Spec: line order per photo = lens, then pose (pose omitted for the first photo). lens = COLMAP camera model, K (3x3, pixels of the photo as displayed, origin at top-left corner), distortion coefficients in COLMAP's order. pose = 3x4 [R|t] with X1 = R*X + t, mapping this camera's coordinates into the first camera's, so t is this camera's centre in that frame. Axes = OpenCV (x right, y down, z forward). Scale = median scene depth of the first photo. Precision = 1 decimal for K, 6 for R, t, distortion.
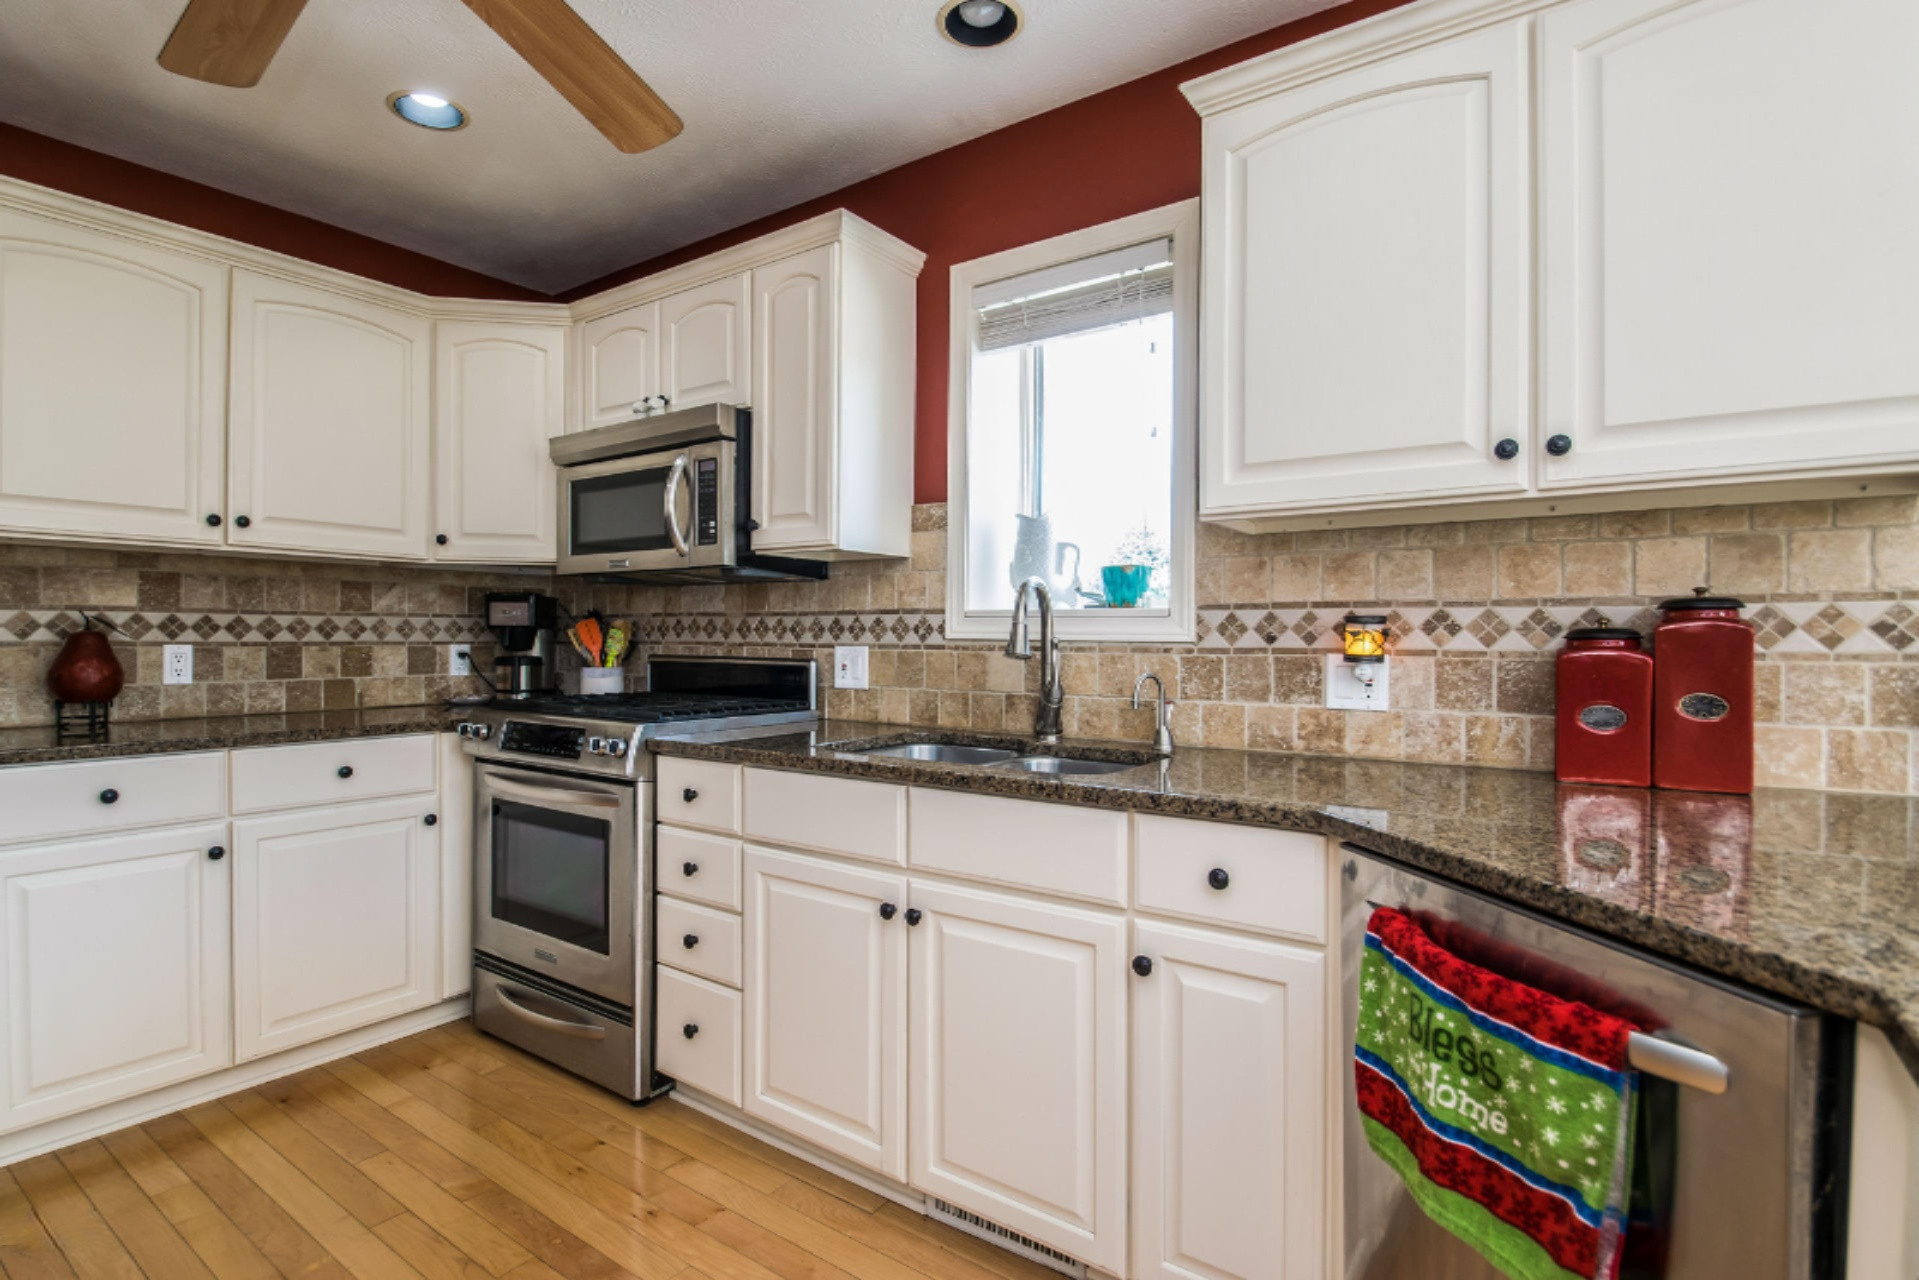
lens RADIAL K [[957.7, 0, 959.5], [0, 957.7, 640.0], [0, 0, 1]] dist [-0.019983, 0.000082]
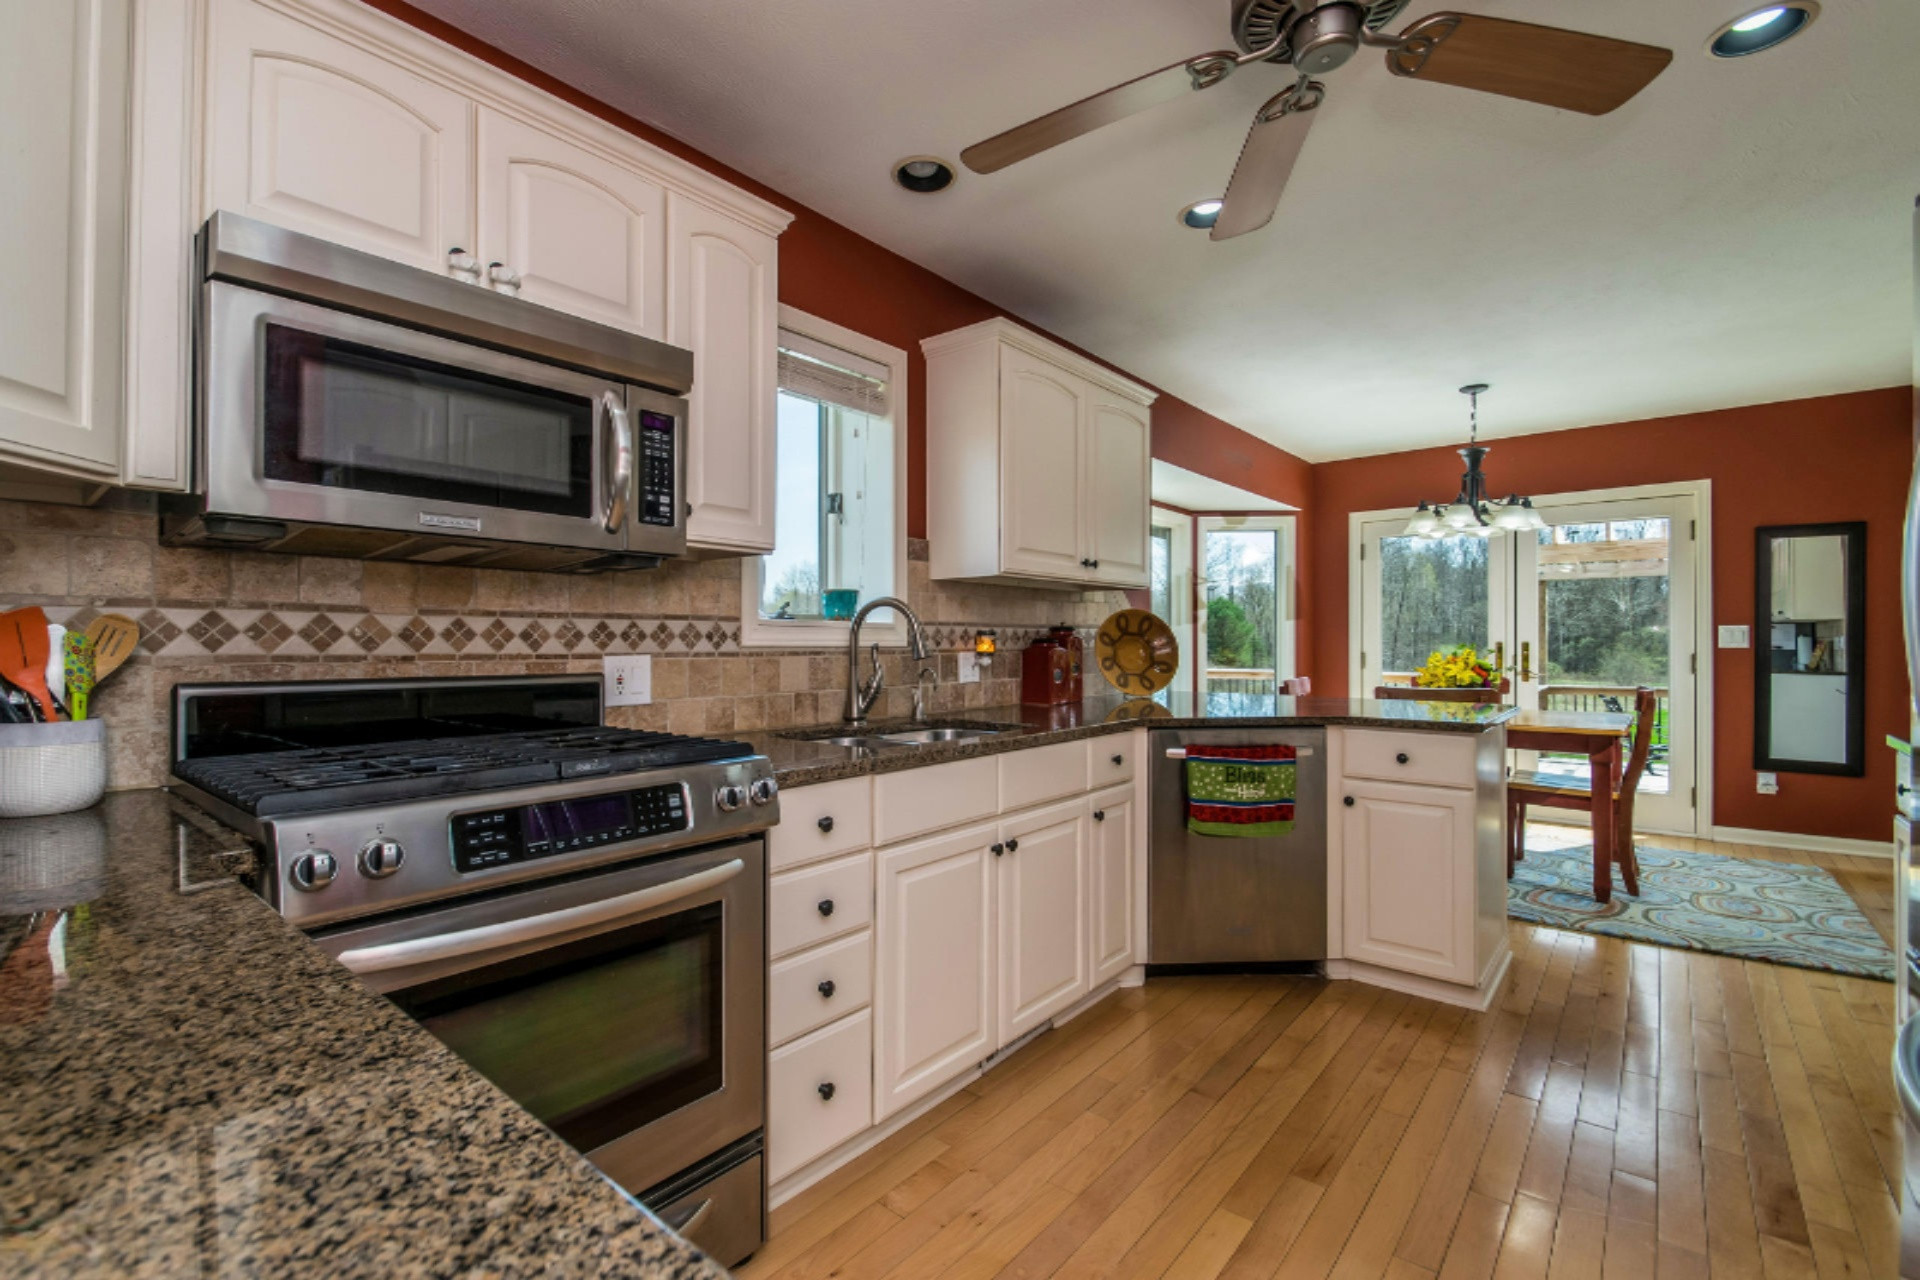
lens RADIAL K [[836.1, 0, 960.0], [0, 836.1, 640.0], [0, 0, 1]] dist [-0.002352, -0.000155]
pose [[0.064609, -0.001561, 0.997909, -0.871079], [0.004630, 0.999988, 0.001265, -0.007470], [-0.997900, 0.004539, 0.064616, 0.684144]]
